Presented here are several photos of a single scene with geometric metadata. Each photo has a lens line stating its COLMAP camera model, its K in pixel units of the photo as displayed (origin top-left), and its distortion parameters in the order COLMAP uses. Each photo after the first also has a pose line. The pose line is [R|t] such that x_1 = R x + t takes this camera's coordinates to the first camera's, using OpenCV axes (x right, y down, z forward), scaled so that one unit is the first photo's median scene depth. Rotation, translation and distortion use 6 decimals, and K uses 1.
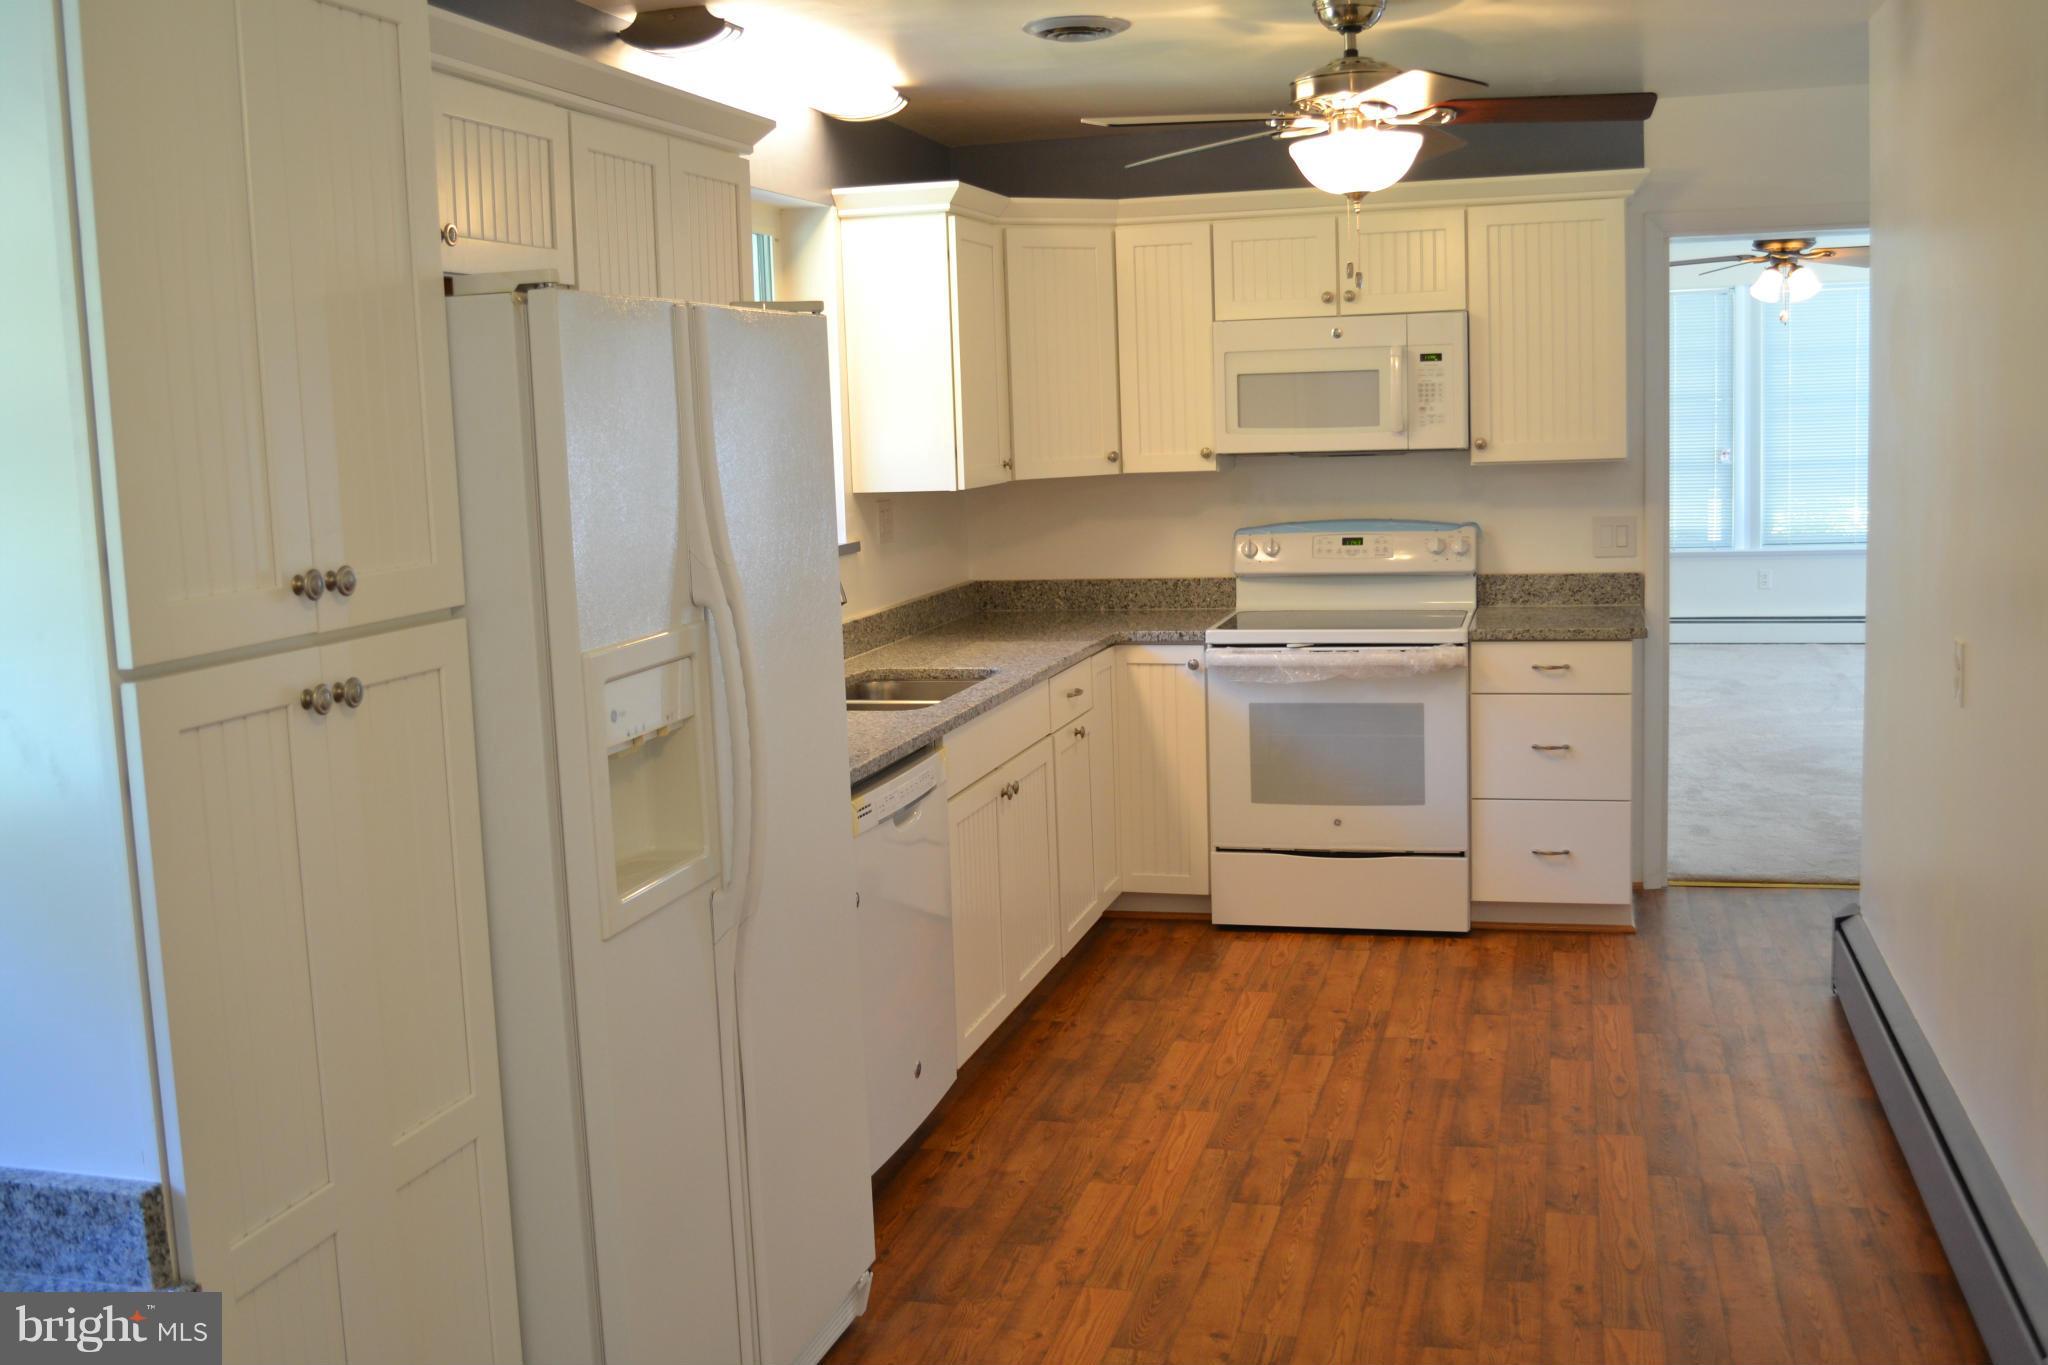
lens RADIAL K [[1968.1, 0, 1036.0], [0, 1968.1, 676.3], [0, 0, 1]] dist [-0.065593, 0.000000]
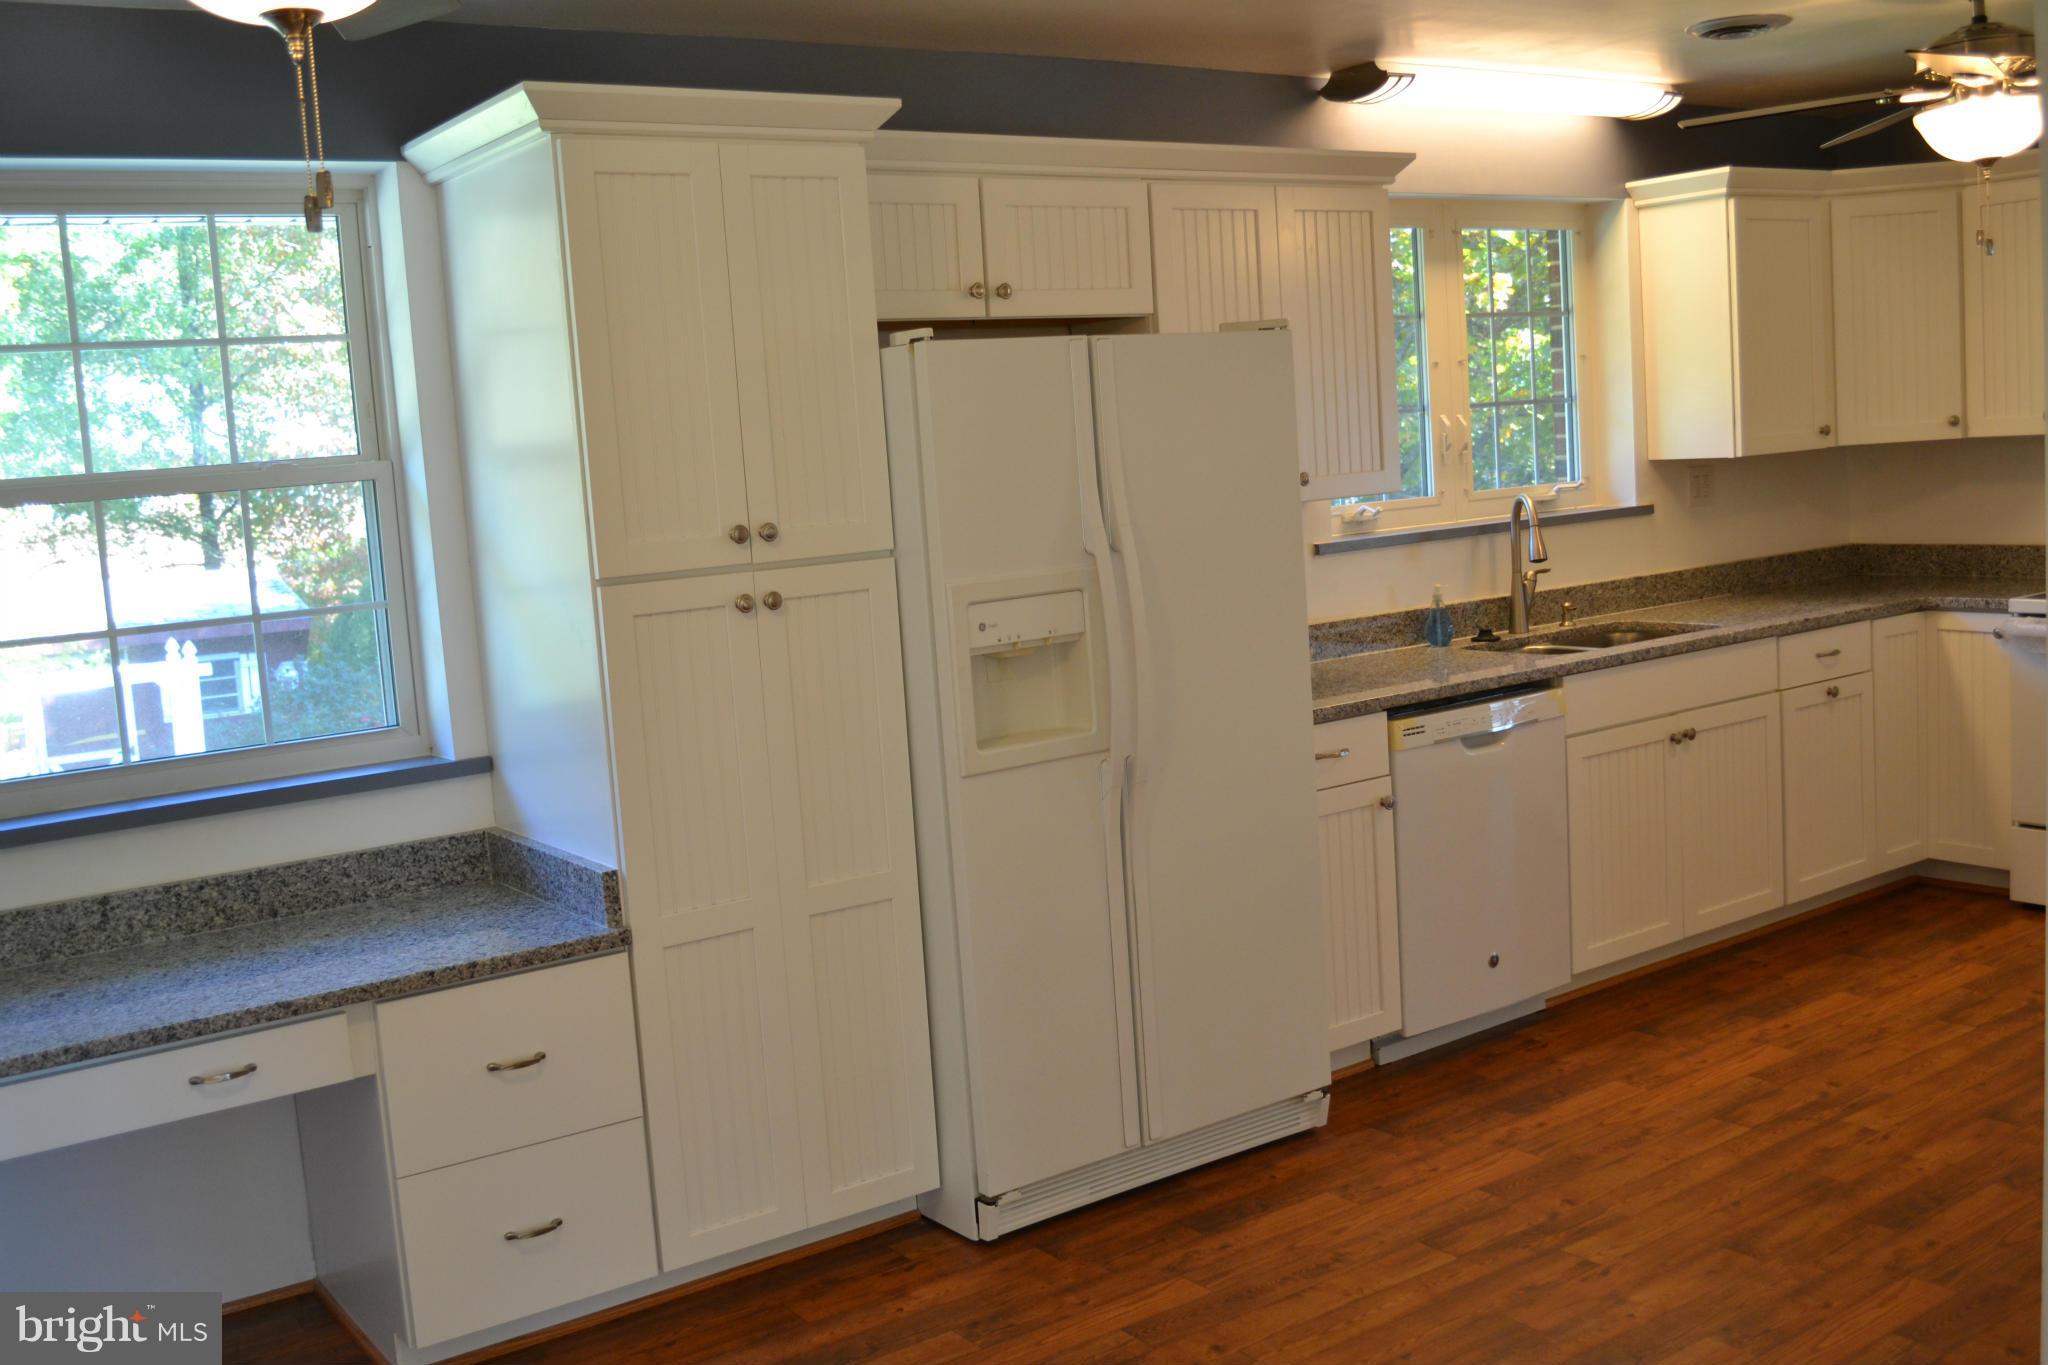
lens RADIAL K [[1968.1, 0, 1032.1], [0, 1968.1, 681.1], [0, 0, 1]] dist [-0.065593, 0.000000]
pose [[0.769491, 0.061330, -0.635706, 0.450458], [-0.044701, 0.998109, 0.042184, -0.001972], [0.637092, -0.004043, 0.770777, -0.068378]]
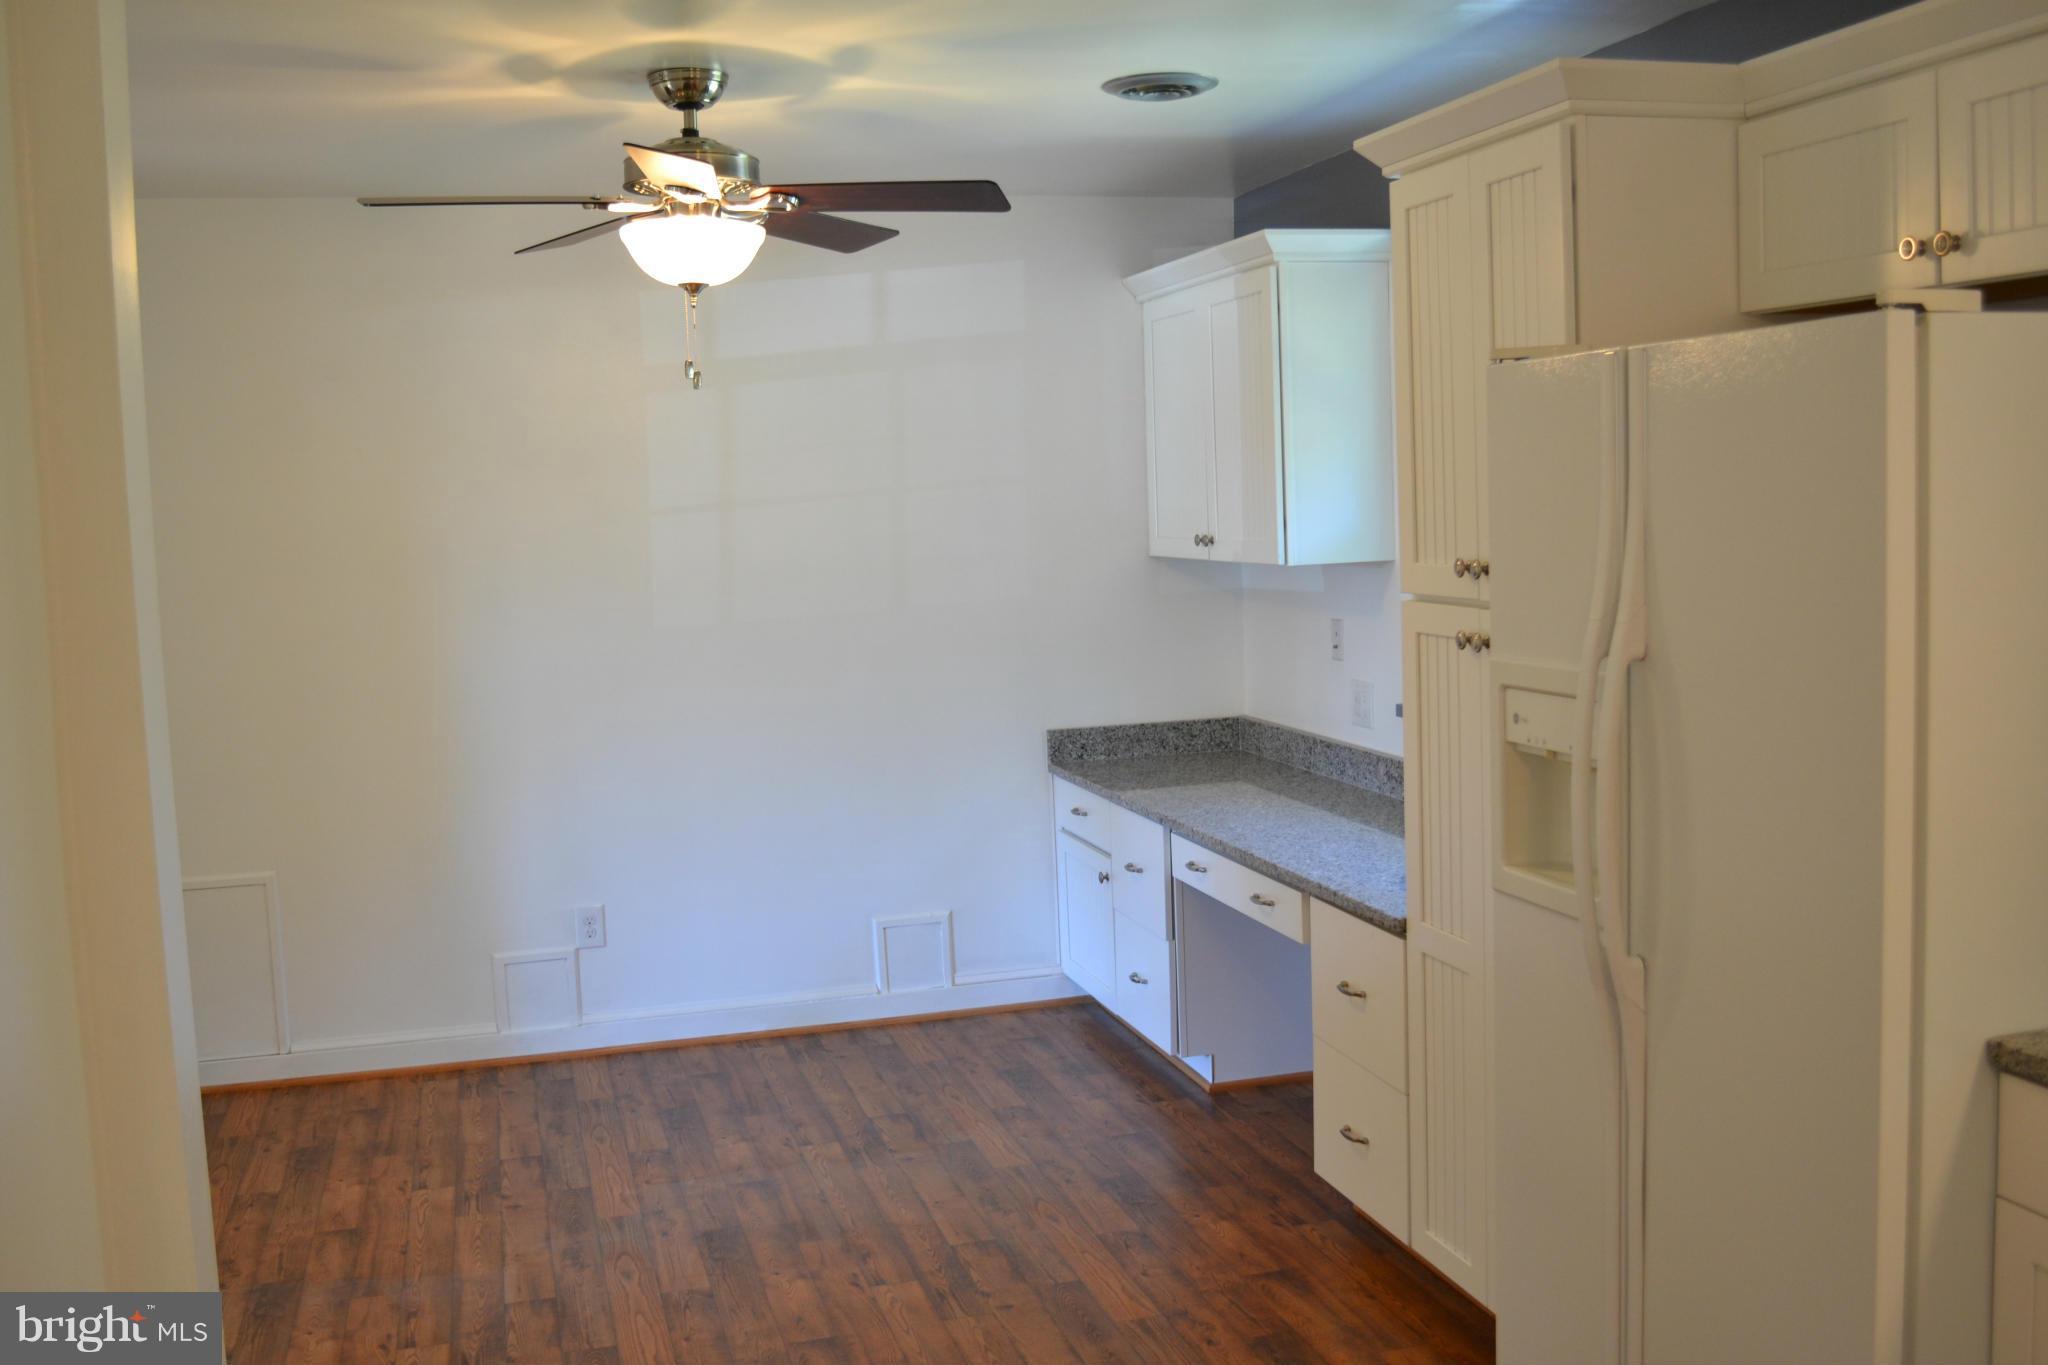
lens RADIAL K [[1968.1, 0, 1038.2], [0, 1968.1, 673.5], [0, 0, 1]] dist [-0.065593, 0.000000]
pose [[-0.855764, 0.119151, -0.503460, 0.410300], [-0.001435, 0.972569, 0.232612, -0.200192], [0.517365, 0.199783, -0.832118, 1.319185]]
